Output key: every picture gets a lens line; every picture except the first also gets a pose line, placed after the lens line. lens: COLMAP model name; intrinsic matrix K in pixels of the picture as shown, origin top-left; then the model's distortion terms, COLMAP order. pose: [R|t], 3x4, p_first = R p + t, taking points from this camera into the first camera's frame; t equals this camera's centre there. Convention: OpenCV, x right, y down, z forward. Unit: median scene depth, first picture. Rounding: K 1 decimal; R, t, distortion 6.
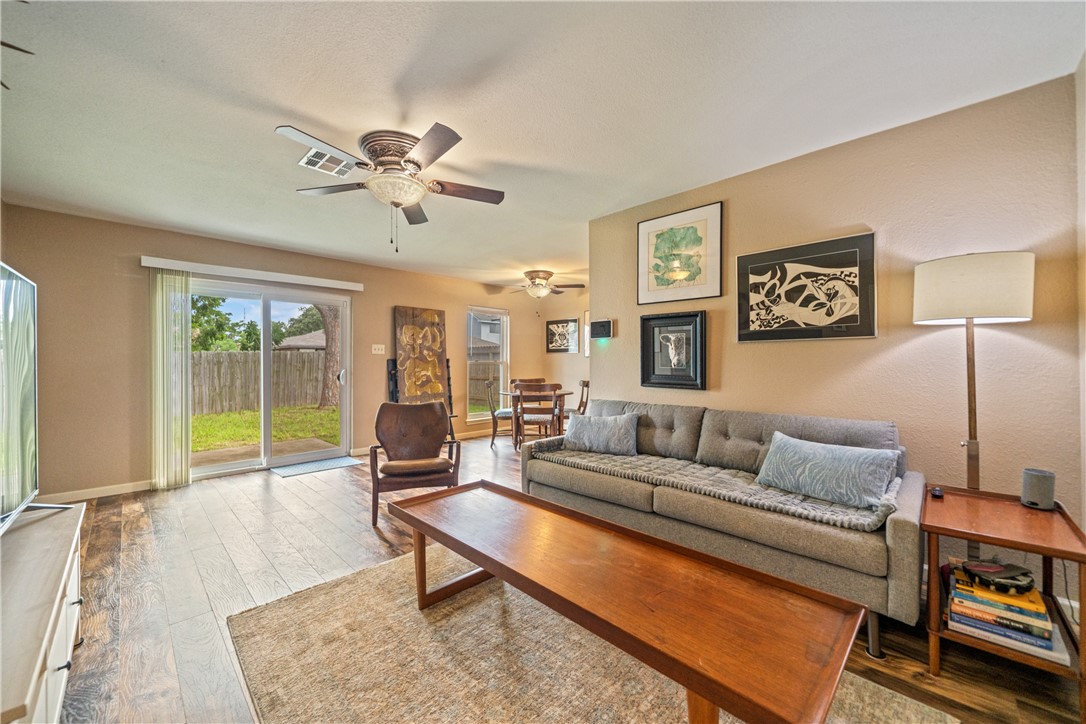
lens RADIAL K [[414.5, 0, 548.4], [0, 414.5, 361.9], [0, 0, 1]] dist [-0.007707, -0.000148]
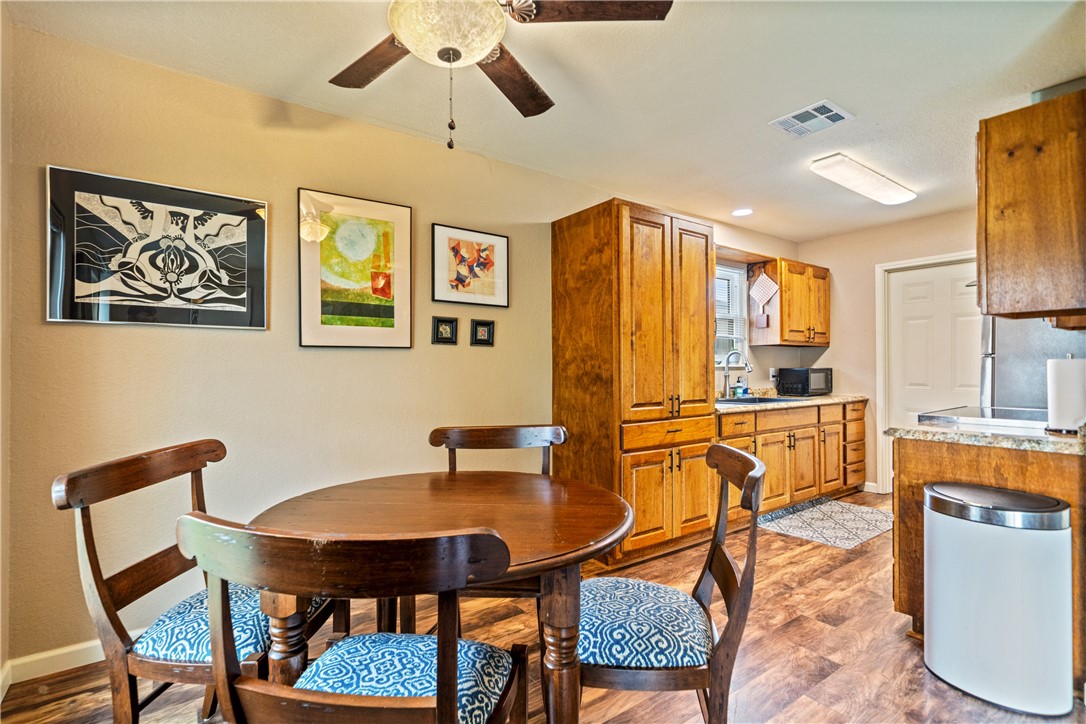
lens RADIAL K [[512.2, 0, 564.9], [0, 512.2, 366.0], [0, 0, 1]] dist [-0.002458, 0.000516]
pose [[0.169271, 0.005292, 0.985555, -0.286191], [-0.001738, 0.999986, -0.005071, 0.003073], [-0.985568, -0.000855, 0.169278, 0.944056]]
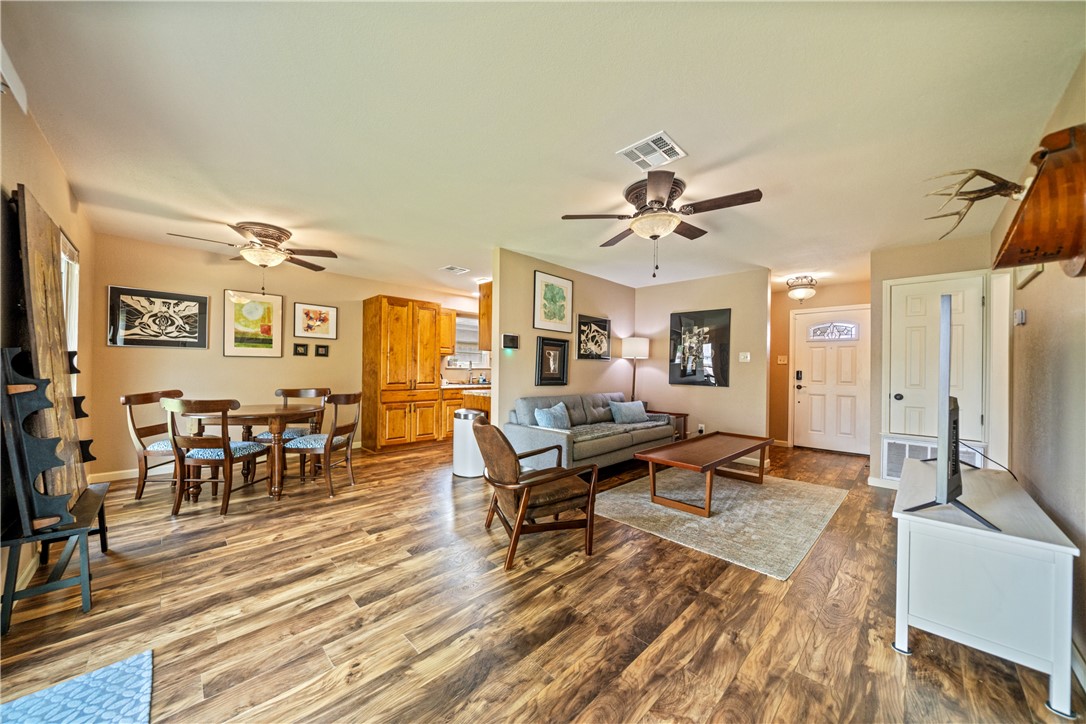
lens RADIAL K [[372.7, 0, 536.7], [0, 372.7, 364.6], [0, 0, 1]] dist [0.013609, -0.000259]
pose [[0.038821, 0.017184, 0.999098, -0.638655], [-0.016334, 0.999729, -0.016560, 0.004364], [-0.999113, -0.015677, 0.039092, 0.568872]]
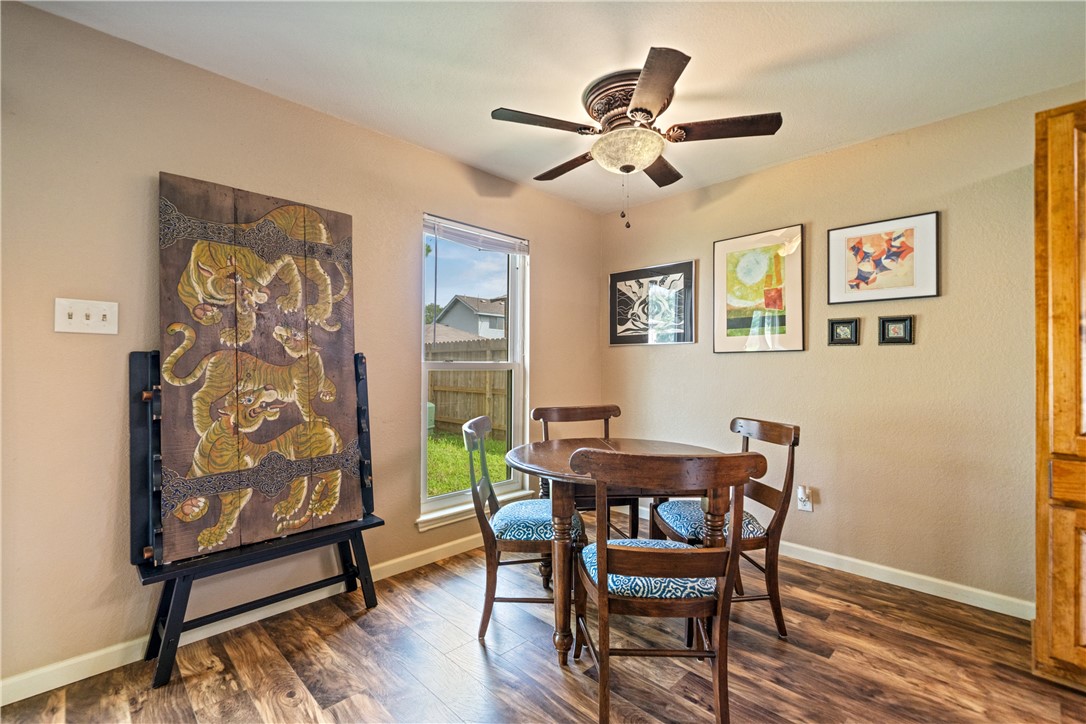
lens RADIAL K [[482.3, 0, 544.7], [0, 482.3, 361.7], [0, 0, 1]] dist [0.002061, 0.000410]
pose [[0.999601, 0.006291, -0.027534, -0.081651], [-0.006515, 0.999946, -0.008042, 0.001195], [0.027481, 0.008218, 0.999589, 0.644353]]
